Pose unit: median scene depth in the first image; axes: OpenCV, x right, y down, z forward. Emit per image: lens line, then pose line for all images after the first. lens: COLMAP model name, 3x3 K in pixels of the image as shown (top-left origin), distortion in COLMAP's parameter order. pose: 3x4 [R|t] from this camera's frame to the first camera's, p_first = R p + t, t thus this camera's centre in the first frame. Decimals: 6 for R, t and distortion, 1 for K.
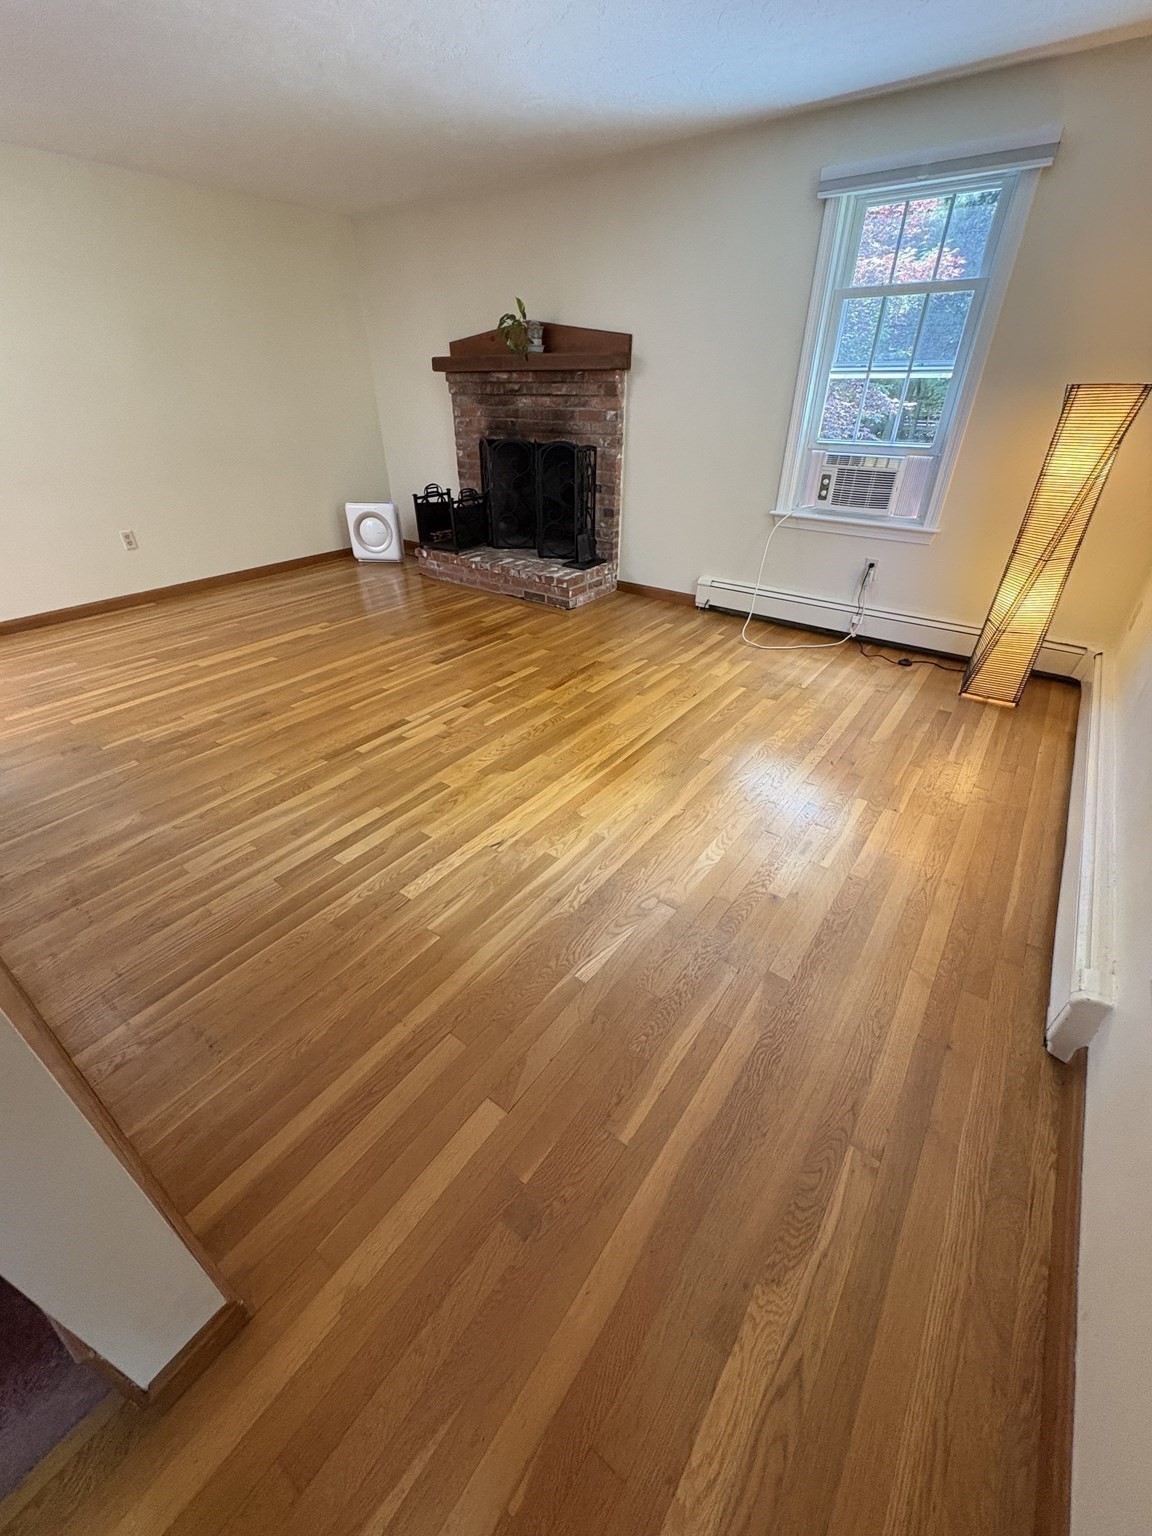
lens RADIAL K [[612.3, 0, 573.8], [0, 612.3, 770.7], [0, 0, 1]] dist [-0.000078, -0.000083]
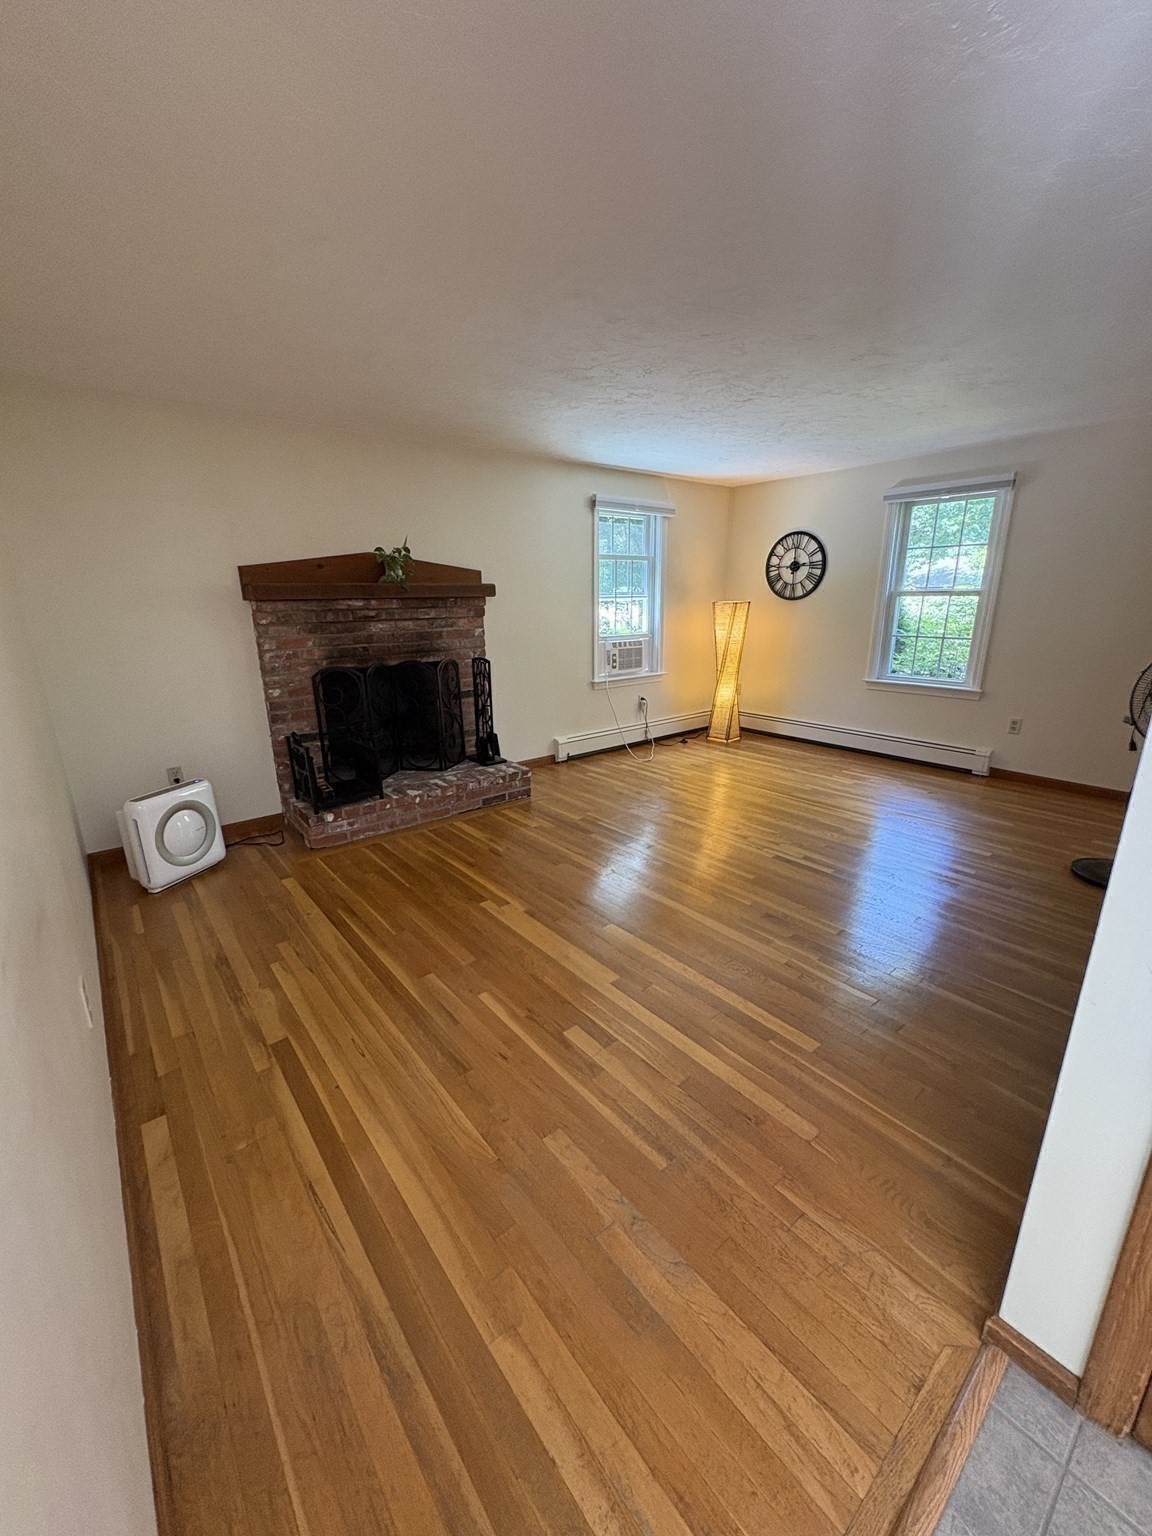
lens RADIAL K [[612.3, 0, 574.1], [0, 612.3, 767.9], [0, 0, 1]] dist [-0.000078, -0.000083]
pose [[0.241418, -0.268909, 0.932419, -0.974986], [0.527847, 0.842655, 0.106353, -0.381430], [-0.814306, 0.466499, 0.345375, 0.561908]]
